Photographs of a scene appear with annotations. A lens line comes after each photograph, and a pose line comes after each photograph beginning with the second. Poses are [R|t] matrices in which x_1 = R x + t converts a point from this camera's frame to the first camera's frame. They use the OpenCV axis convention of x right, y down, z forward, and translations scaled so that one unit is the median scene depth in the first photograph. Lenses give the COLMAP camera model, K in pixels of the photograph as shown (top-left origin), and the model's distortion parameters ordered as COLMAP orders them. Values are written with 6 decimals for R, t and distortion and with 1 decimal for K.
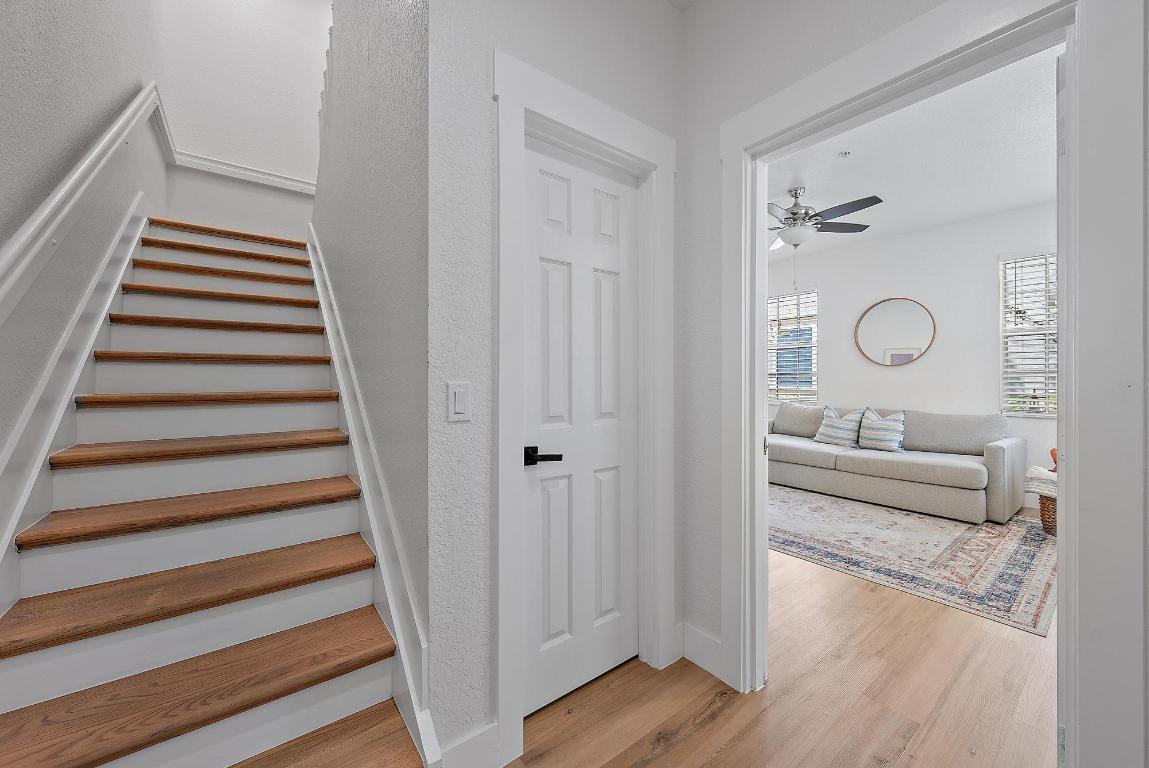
lens RADIAL K [[448.9, 0, 576.1], [0, 448.9, 378.4], [0, 0, 1]] dist [-0.001282, -0.000308]
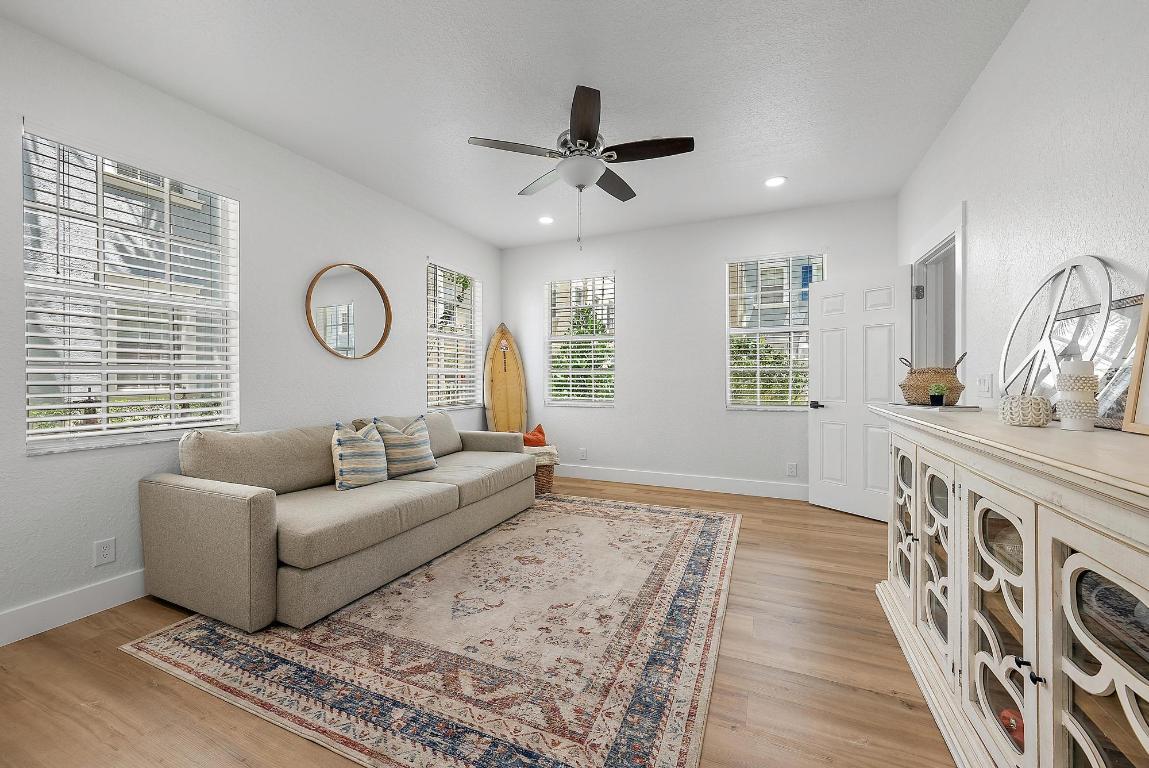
lens RADIAL K [[448.9, 0, 572.4], [0, 448.9, 377.9], [0, 0, 1]] dist [-0.001282, -0.000308]
pose [[-0.483098, -0.007000, 0.875539, -0.142365], [0.005593, 0.999923, 0.011080, -0.006474], [-0.875549, 0.010249, -0.483021, 1.557659]]
